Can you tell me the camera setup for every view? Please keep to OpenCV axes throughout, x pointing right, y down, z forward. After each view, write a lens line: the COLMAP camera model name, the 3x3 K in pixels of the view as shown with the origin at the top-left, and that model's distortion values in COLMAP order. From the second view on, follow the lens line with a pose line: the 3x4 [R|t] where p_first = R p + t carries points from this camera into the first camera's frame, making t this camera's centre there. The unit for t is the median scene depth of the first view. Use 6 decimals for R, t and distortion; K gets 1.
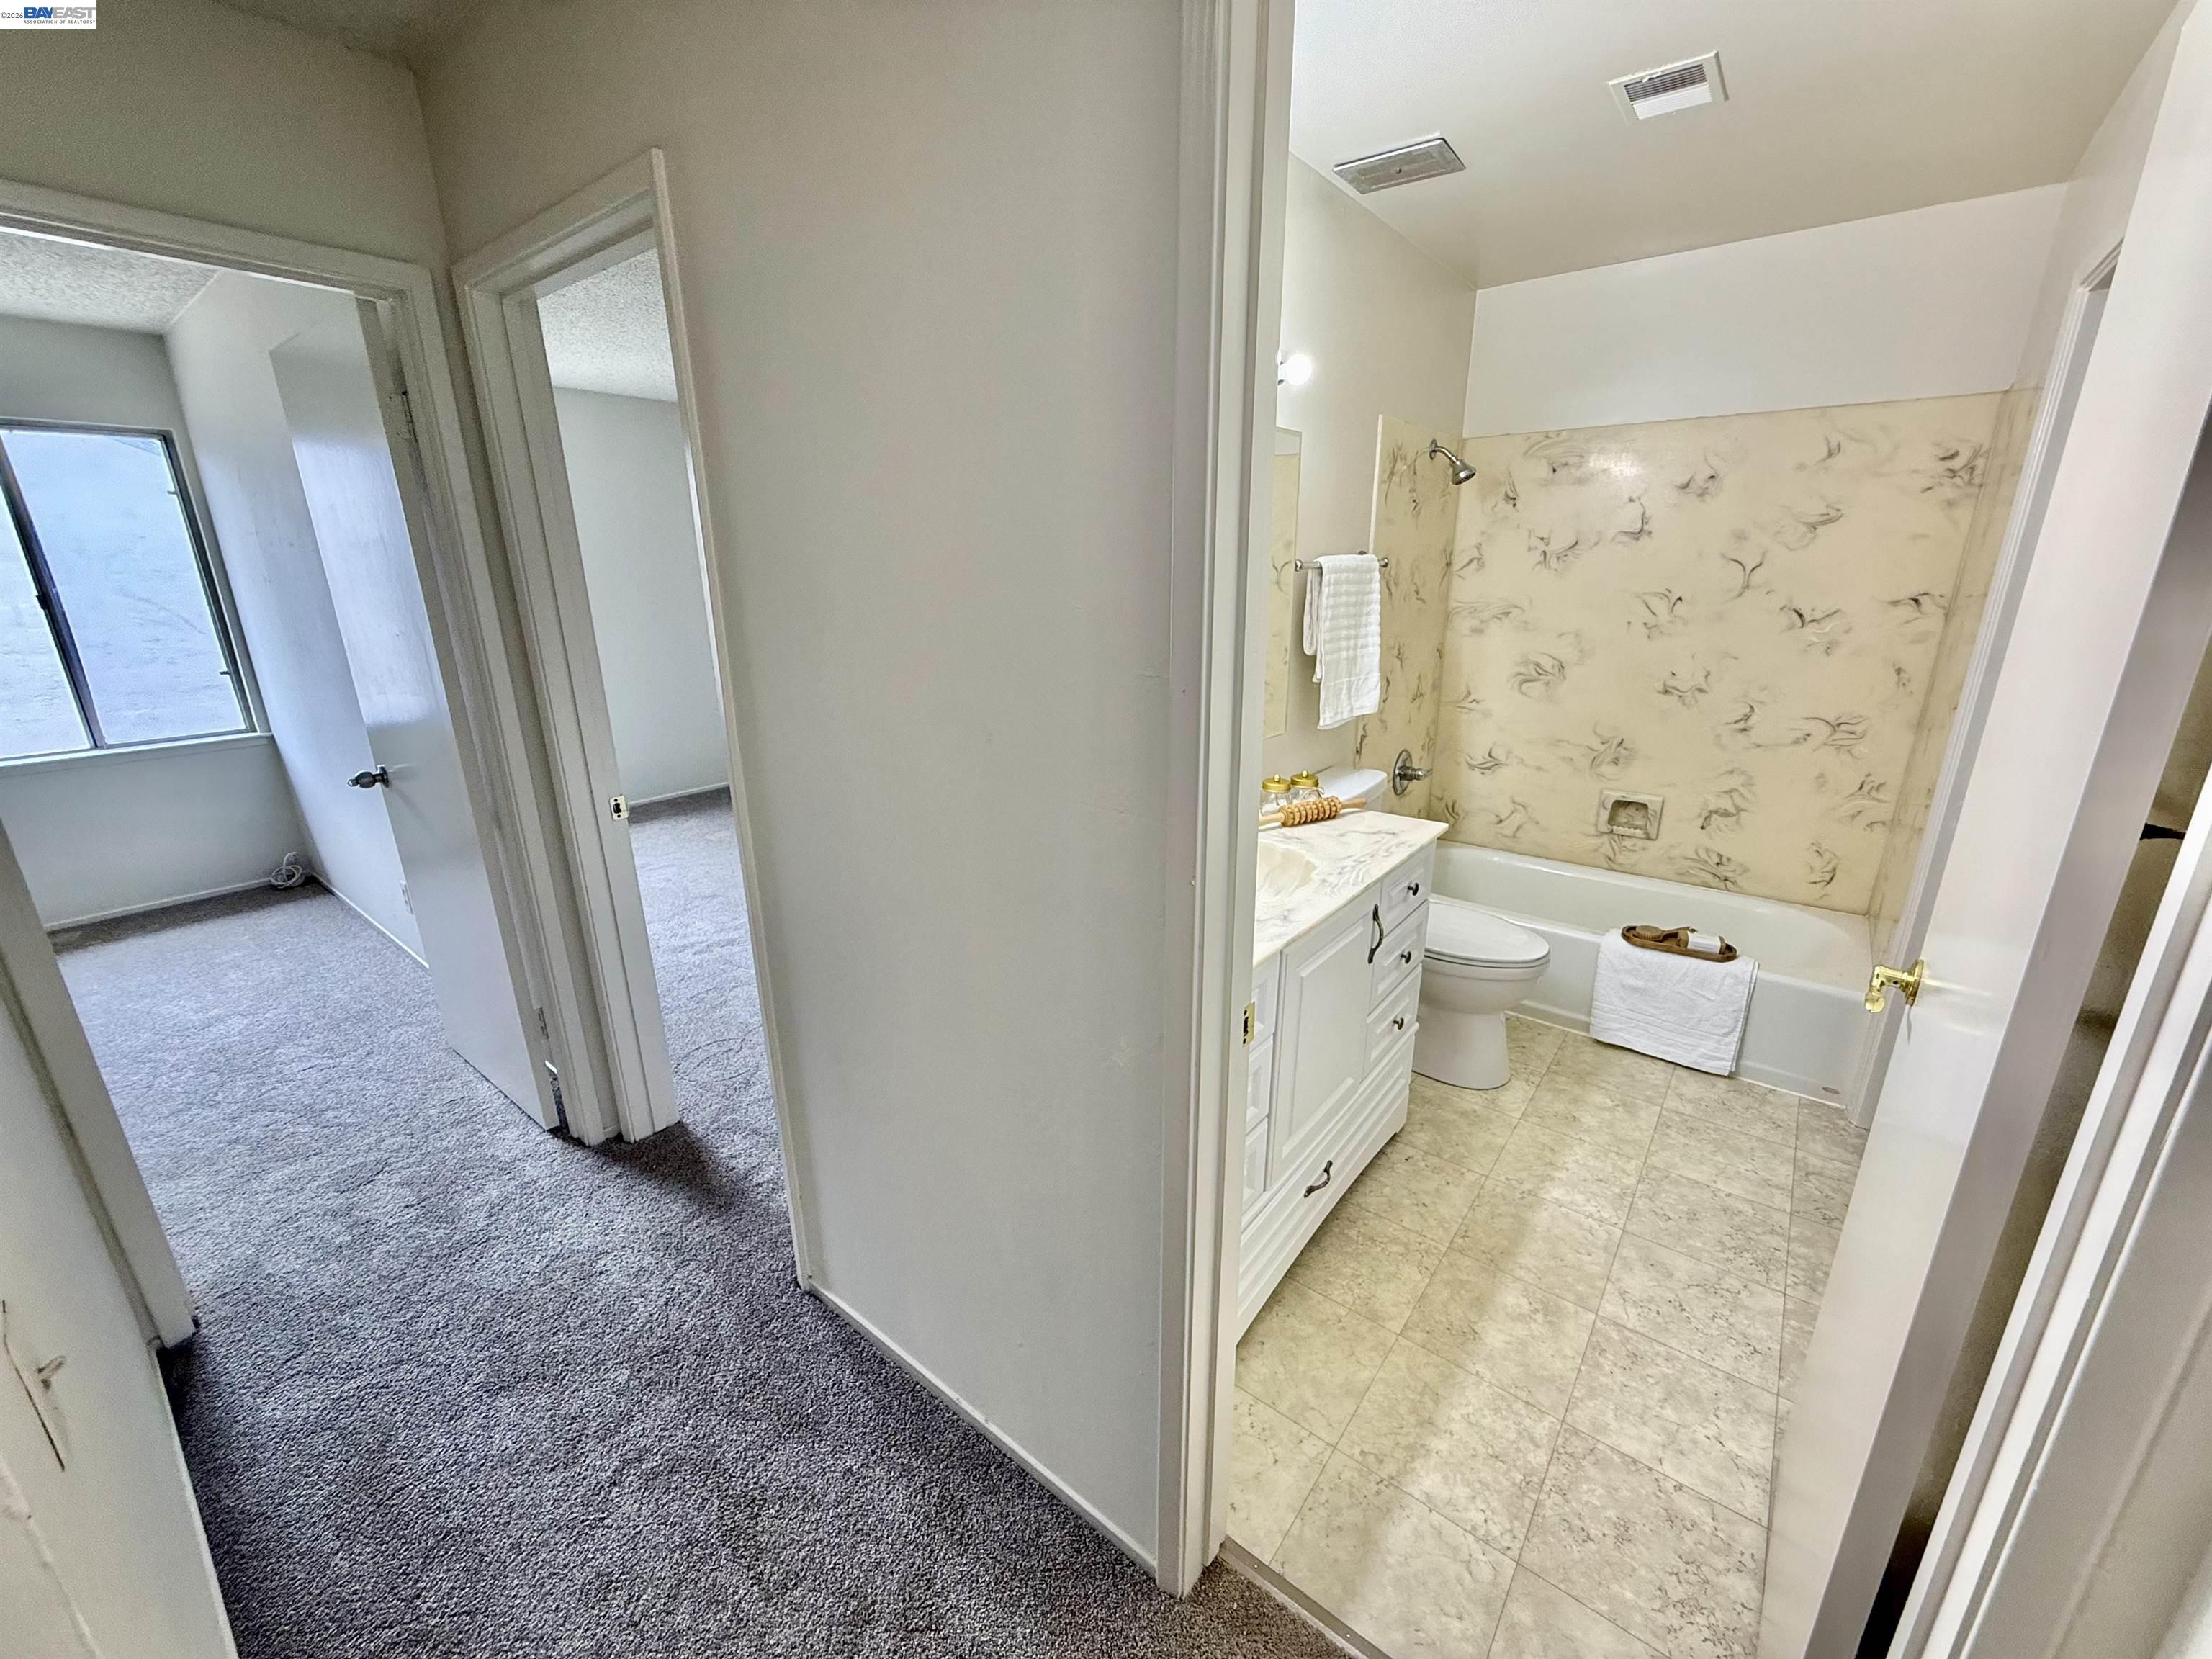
lens RADIAL K [[879.9, 0, 1094.9], [0, 879.9, 823.6], [0, 0, 1]] dist [-0.000991, 0.000625]
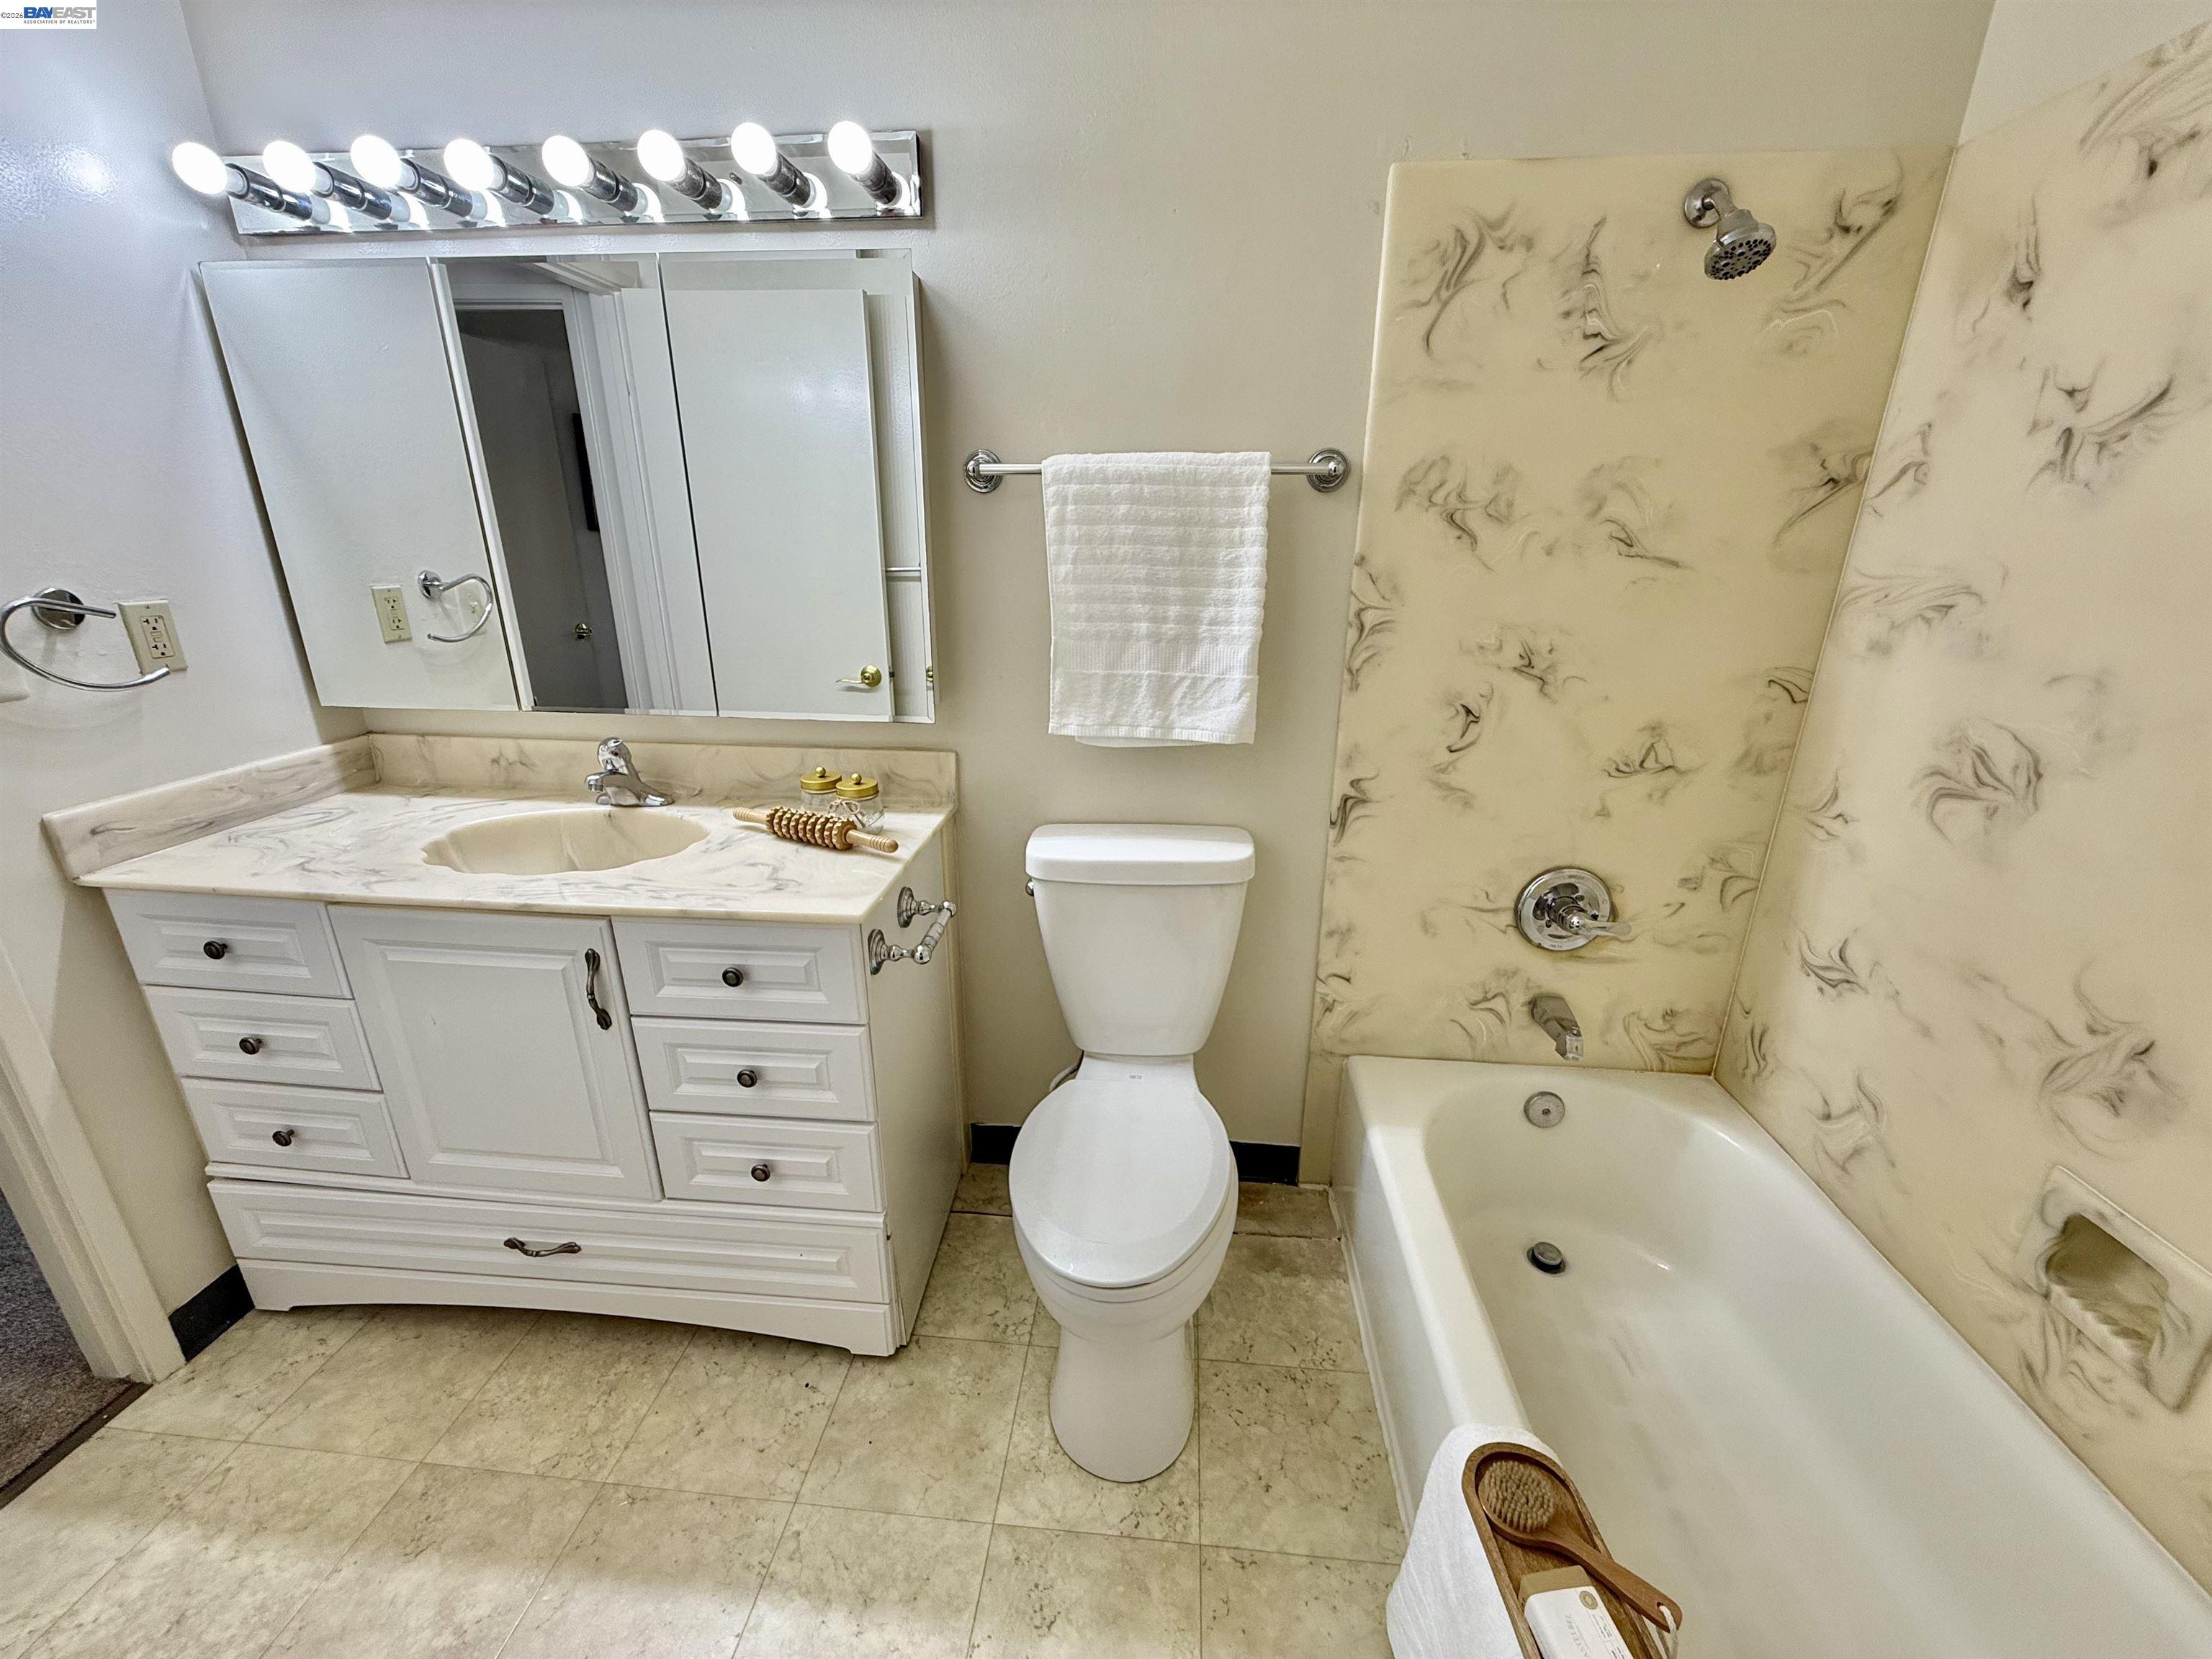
lens RADIAL K [[879.9, 0, 1105.3], [0, 879.9, 823.4], [0, 0, 1]] dist [-0.000991, 0.000625]
pose [[0.552688, 0.276296, -0.786255, 0.594366], [-0.252325, 0.954640, 0.158099, -0.119951], [0.794272, 0.111012, 0.597334, 0.501621]]
